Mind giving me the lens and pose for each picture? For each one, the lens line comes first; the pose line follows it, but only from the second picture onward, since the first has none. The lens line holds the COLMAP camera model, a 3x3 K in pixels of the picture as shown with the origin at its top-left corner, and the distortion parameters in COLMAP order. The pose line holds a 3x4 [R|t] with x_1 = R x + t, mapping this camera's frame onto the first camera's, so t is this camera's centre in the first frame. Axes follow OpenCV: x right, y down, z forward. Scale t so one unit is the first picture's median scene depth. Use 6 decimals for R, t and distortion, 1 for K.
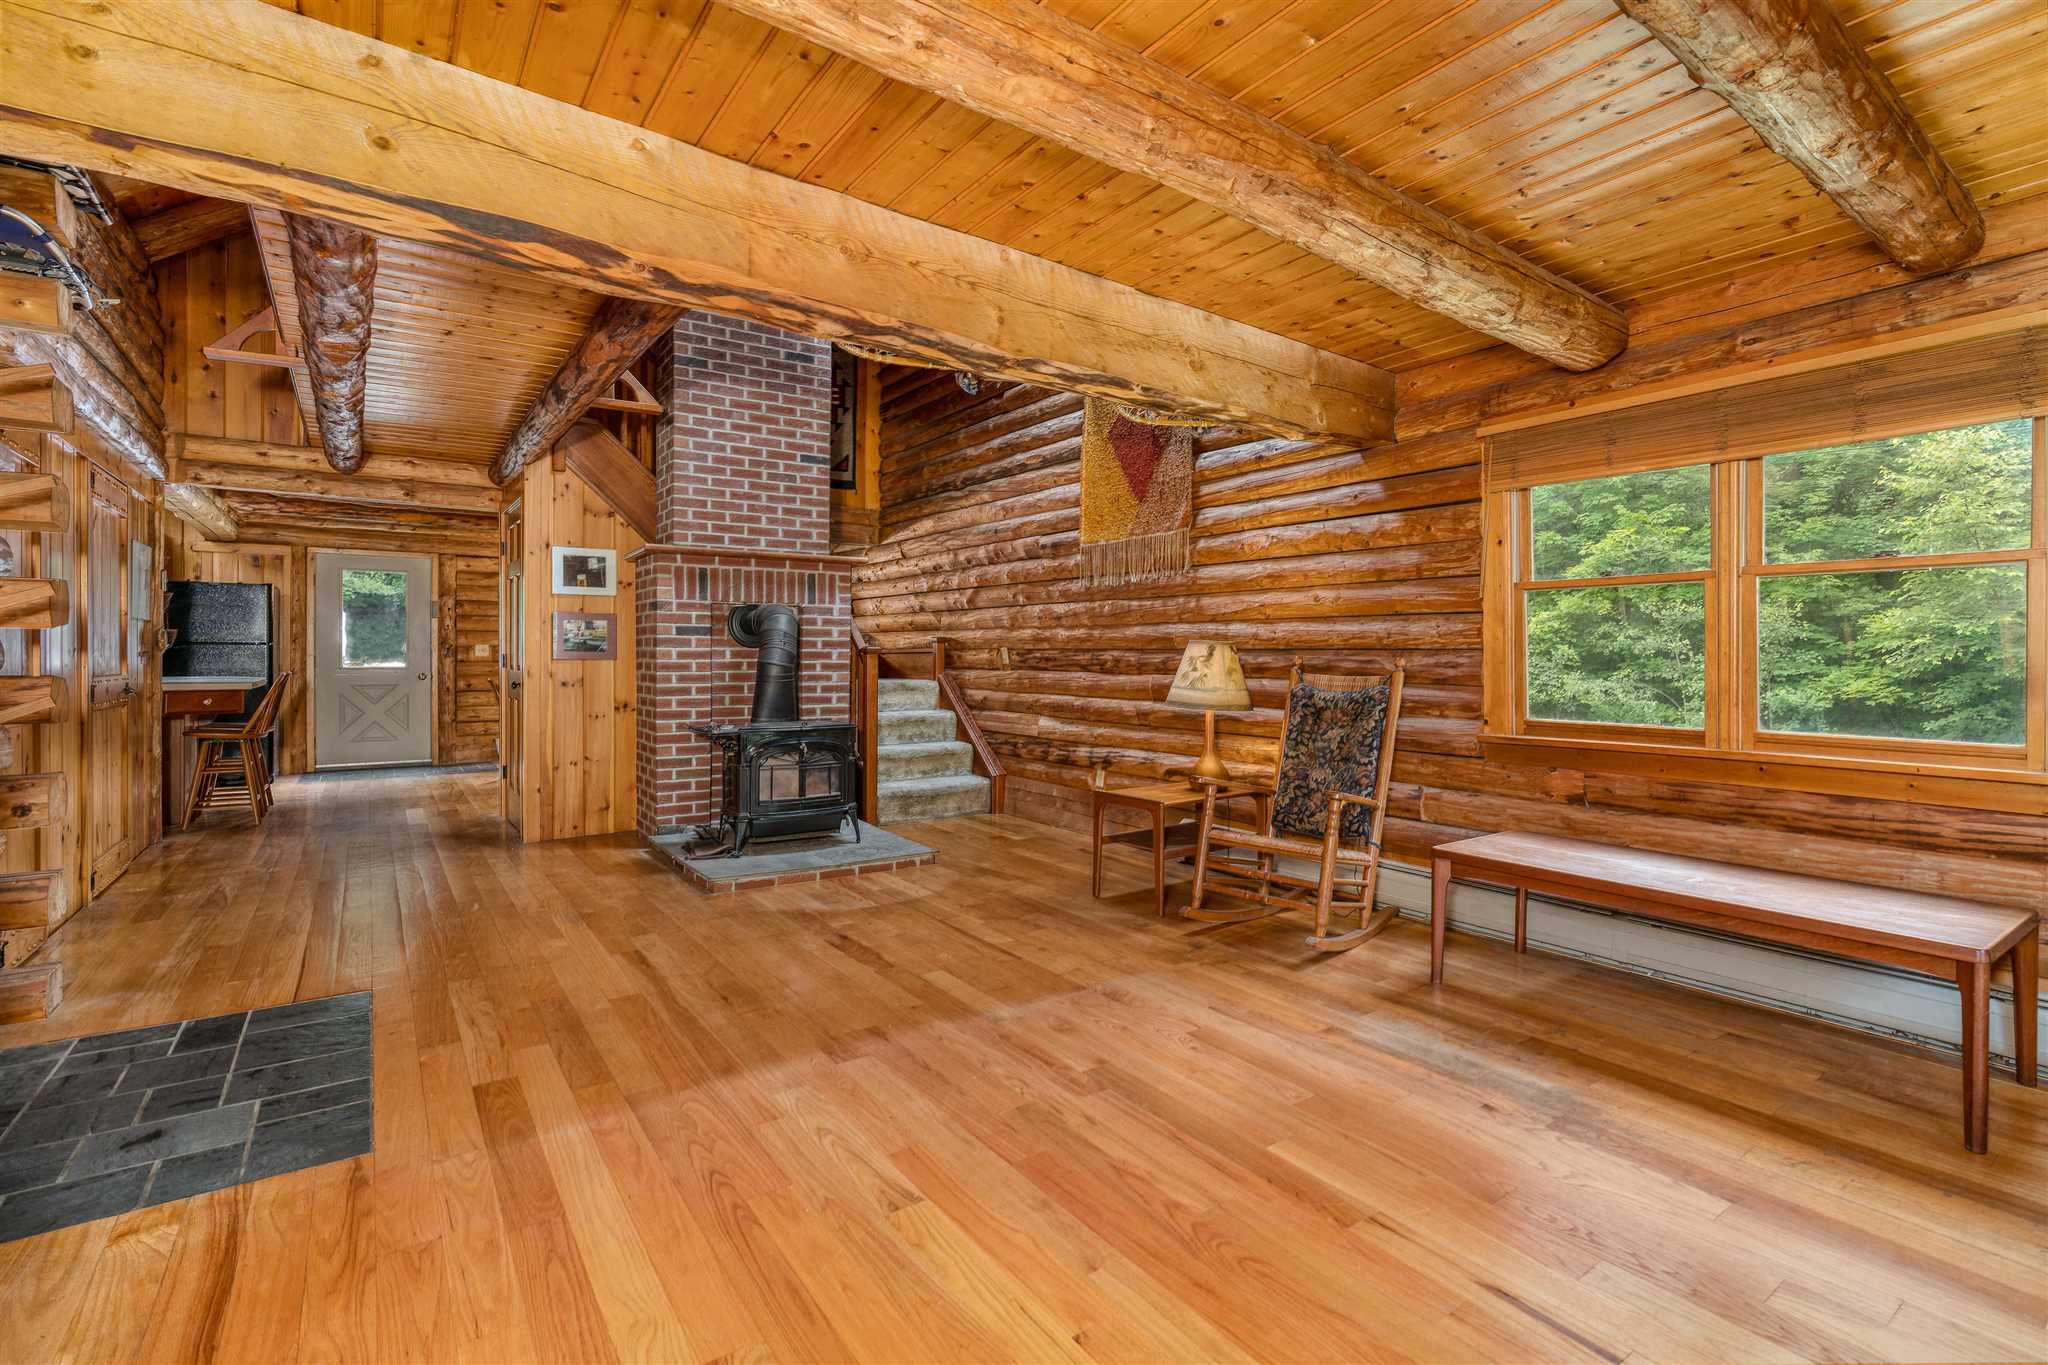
lens RADIAL K [[935.6, 0, 1027.7], [0, 935.6, 664.7], [0, 0, 1]] dist [-0.006706, 0.000009]
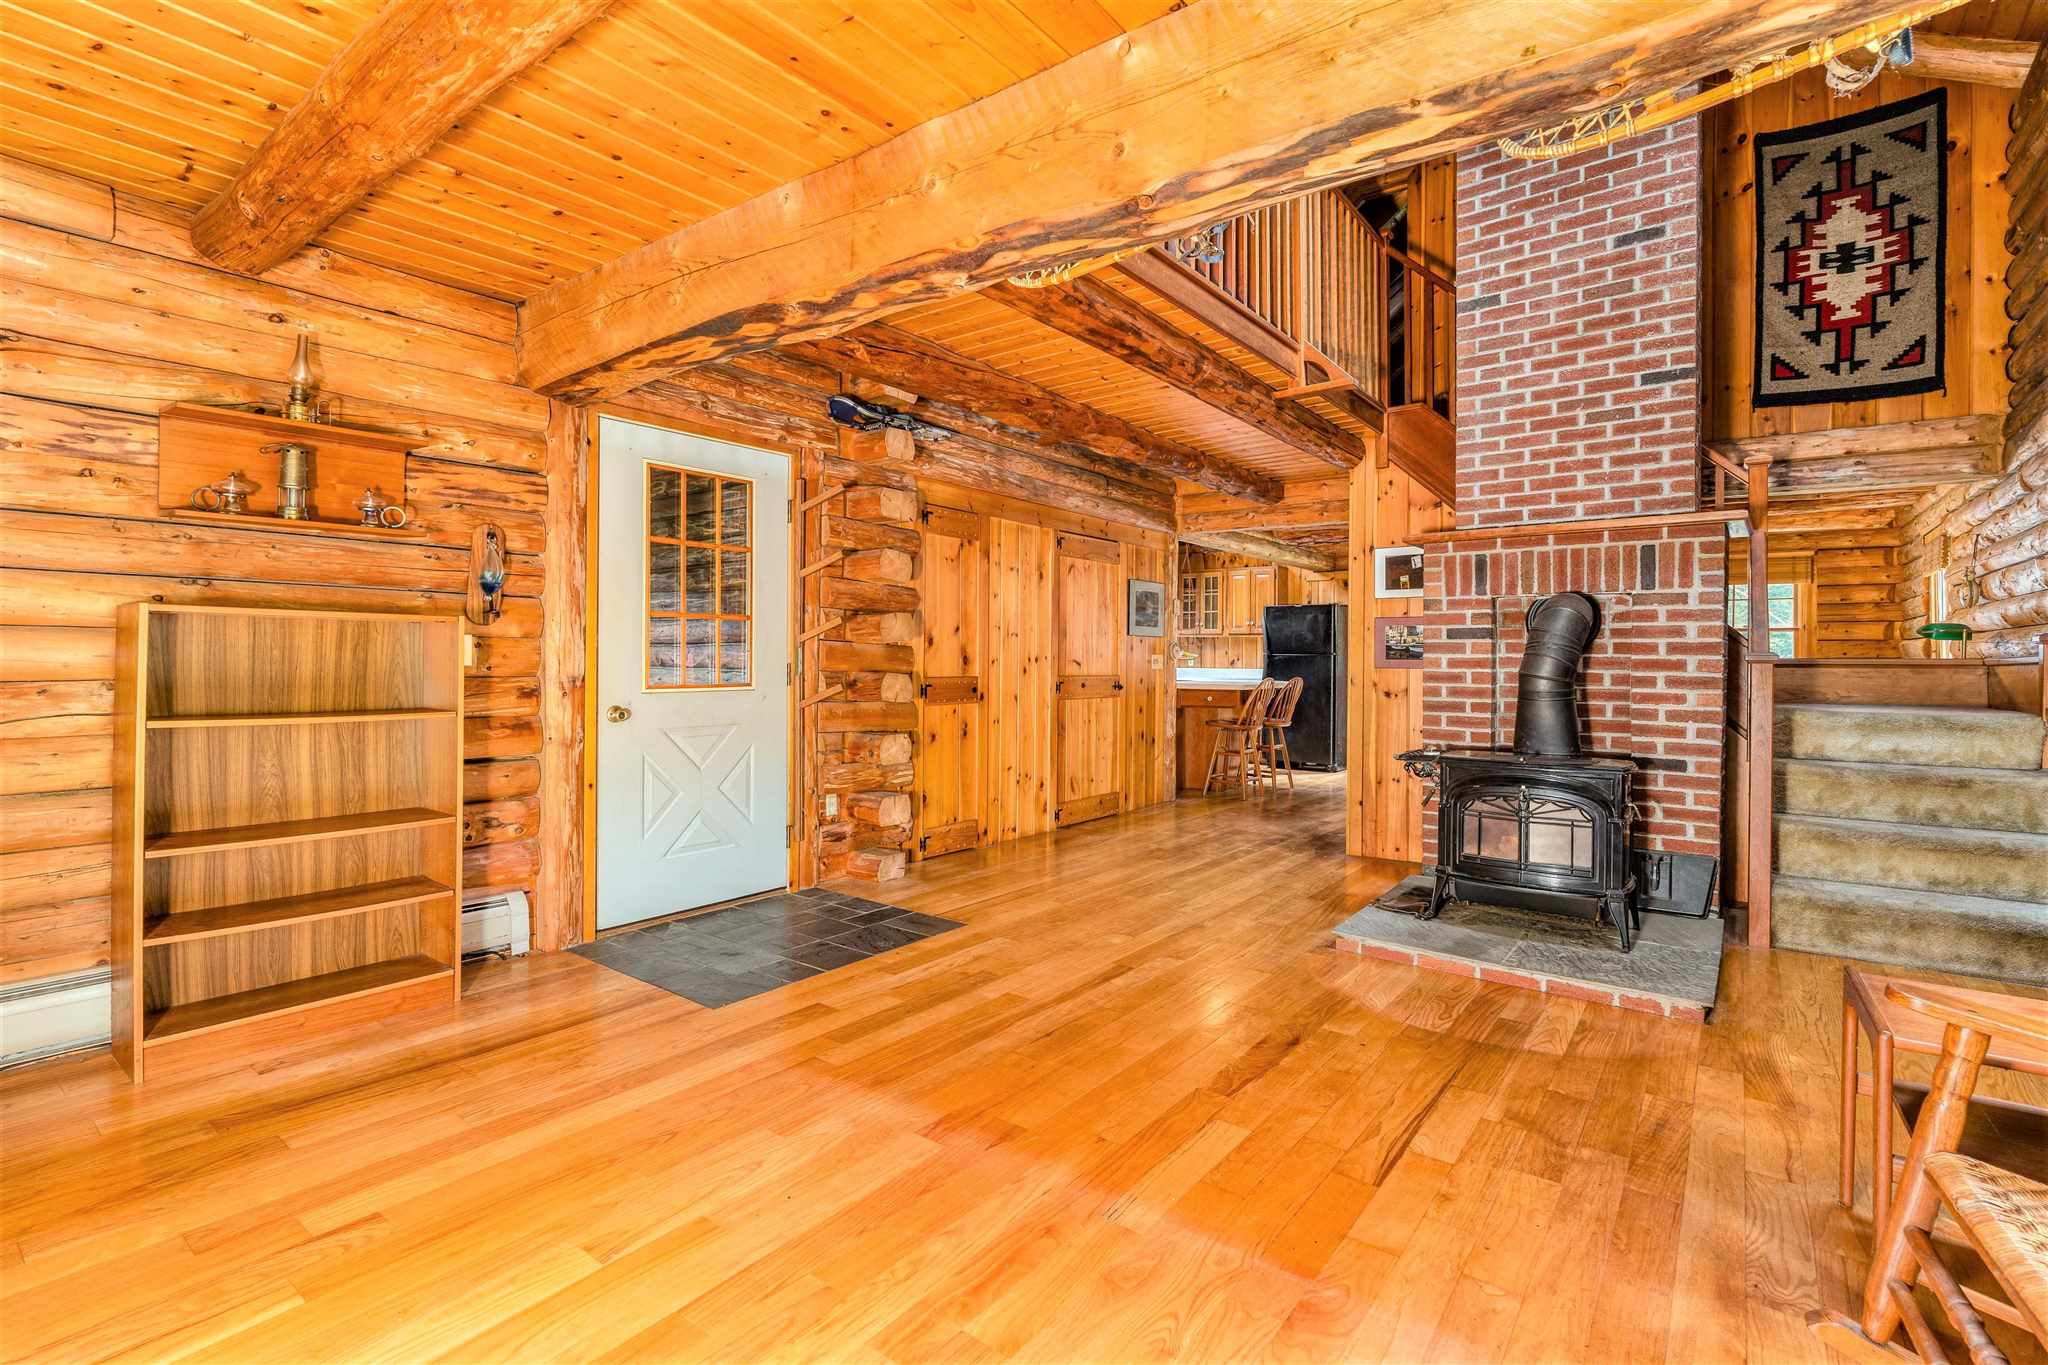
lens RADIAL K [[935.6, 0, 1027.7], [0, 935.6, 664.7], [0, 0, 1]] dist [-0.006706, 0.000009]
pose [[0.300654, 0.004843, -0.953721, 0.307546], [-0.015944, 0.999873, 0.000052, -0.003166], [0.953600, 0.015190, 0.300693, 0.396415]]
